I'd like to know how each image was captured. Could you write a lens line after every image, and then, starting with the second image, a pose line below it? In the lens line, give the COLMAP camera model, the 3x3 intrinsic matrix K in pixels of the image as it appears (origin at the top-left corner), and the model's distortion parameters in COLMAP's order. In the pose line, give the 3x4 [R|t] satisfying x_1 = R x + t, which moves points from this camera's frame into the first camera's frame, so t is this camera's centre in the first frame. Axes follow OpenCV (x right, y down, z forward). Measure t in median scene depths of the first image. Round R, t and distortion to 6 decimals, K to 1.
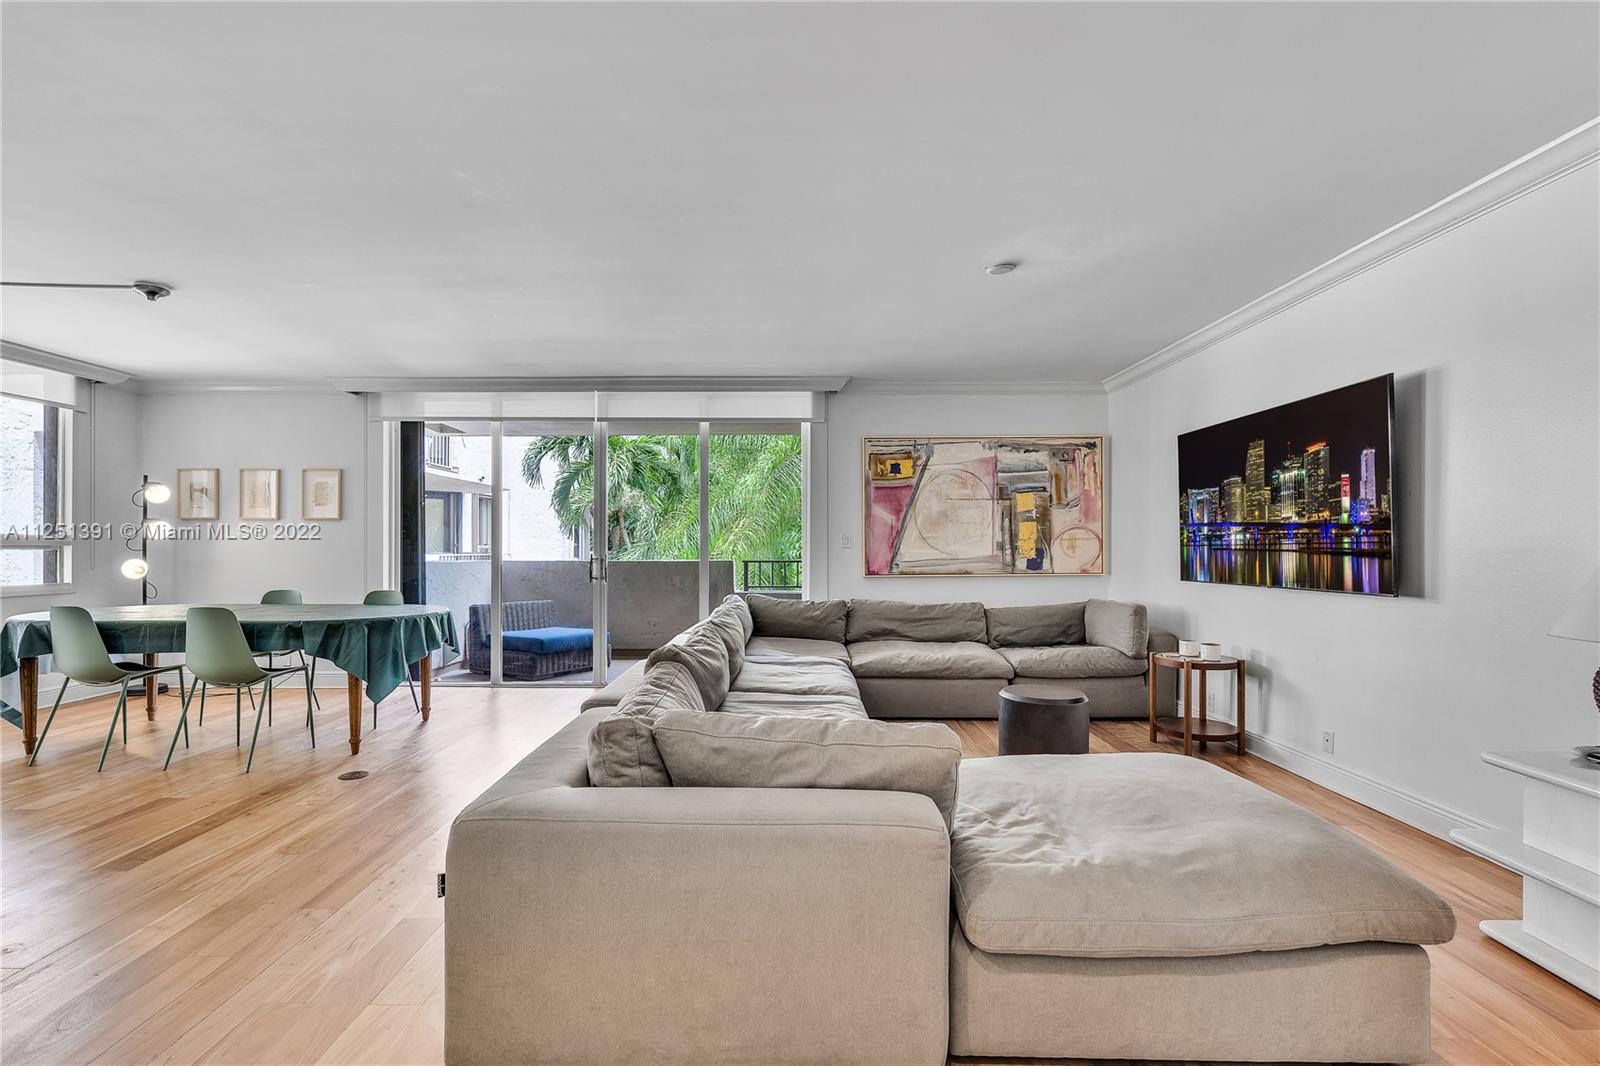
lens RADIAL K [[747.1, 0, 794.5], [0, 747.1, 546.7], [0, 0, 1]] dist [-0.002193, 0.002923]
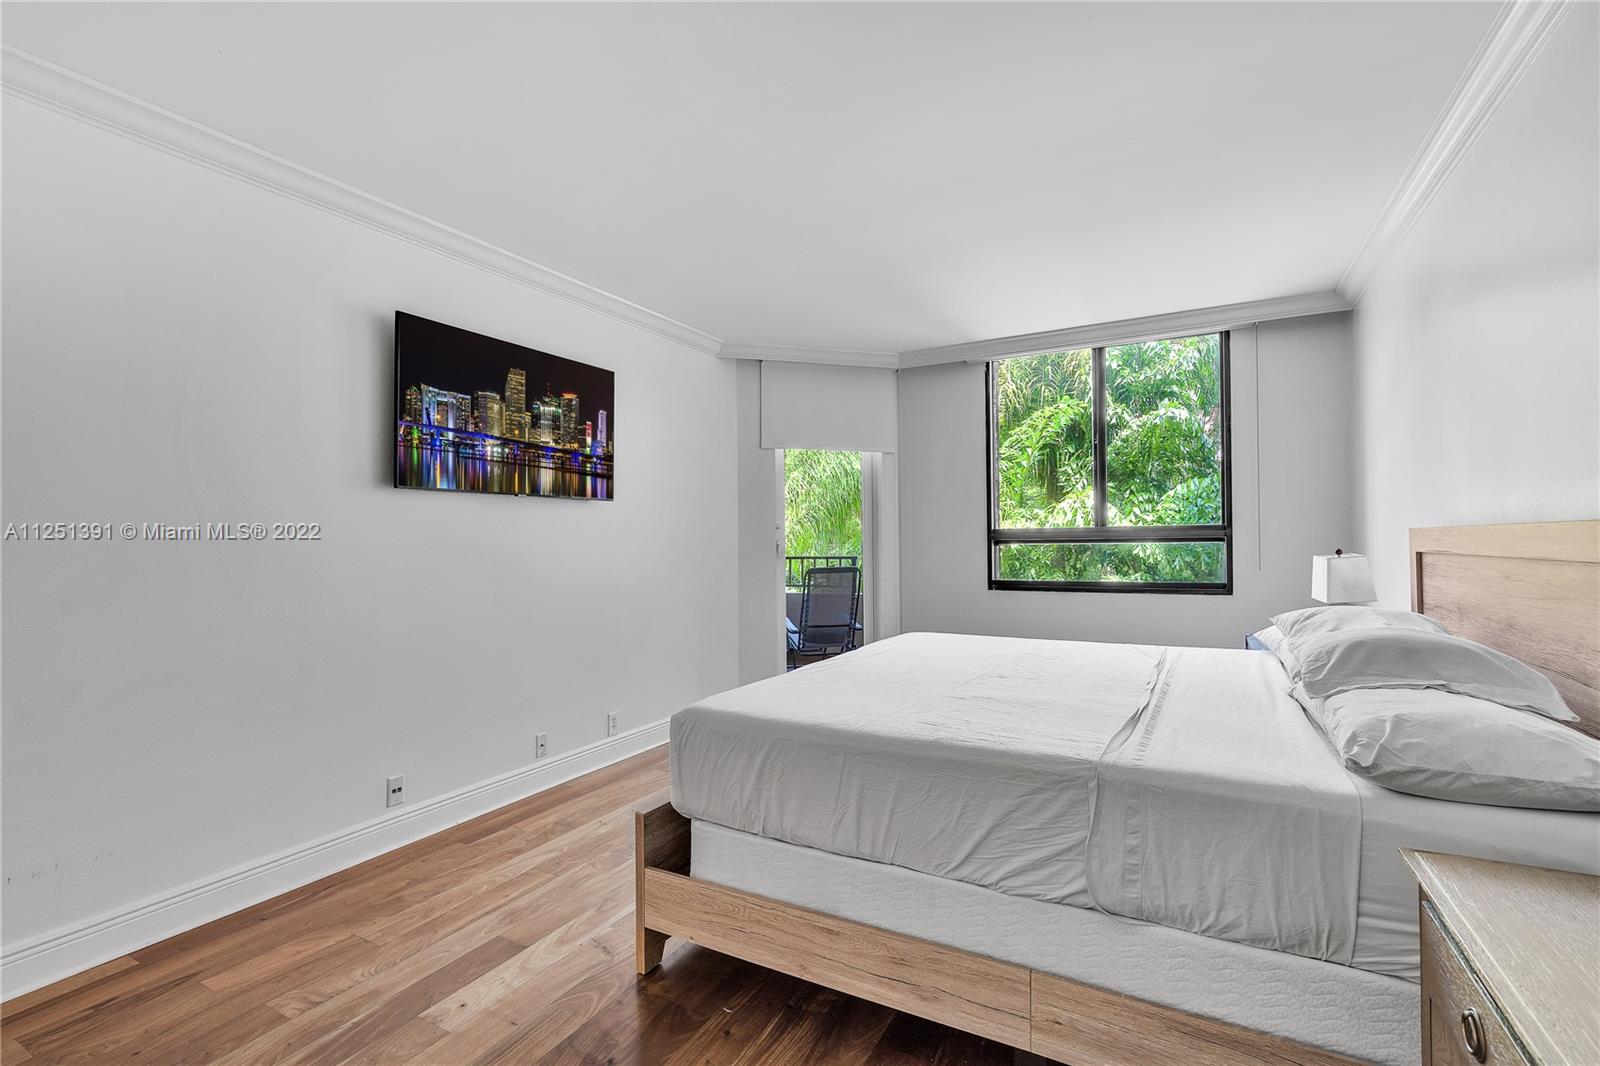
lens RADIAL K [[747.1, 0, 839.8], [0, 747.1, 515.9], [0, 0, 1]] dist [-0.002193, 0.002923]
pose [[-0.868830, 0.021542, 0.494642, -0.282909], [0.001906, 0.999191, -0.040168, 0.096889], [-0.495107, -0.033956, -0.868168, 1.278676]]
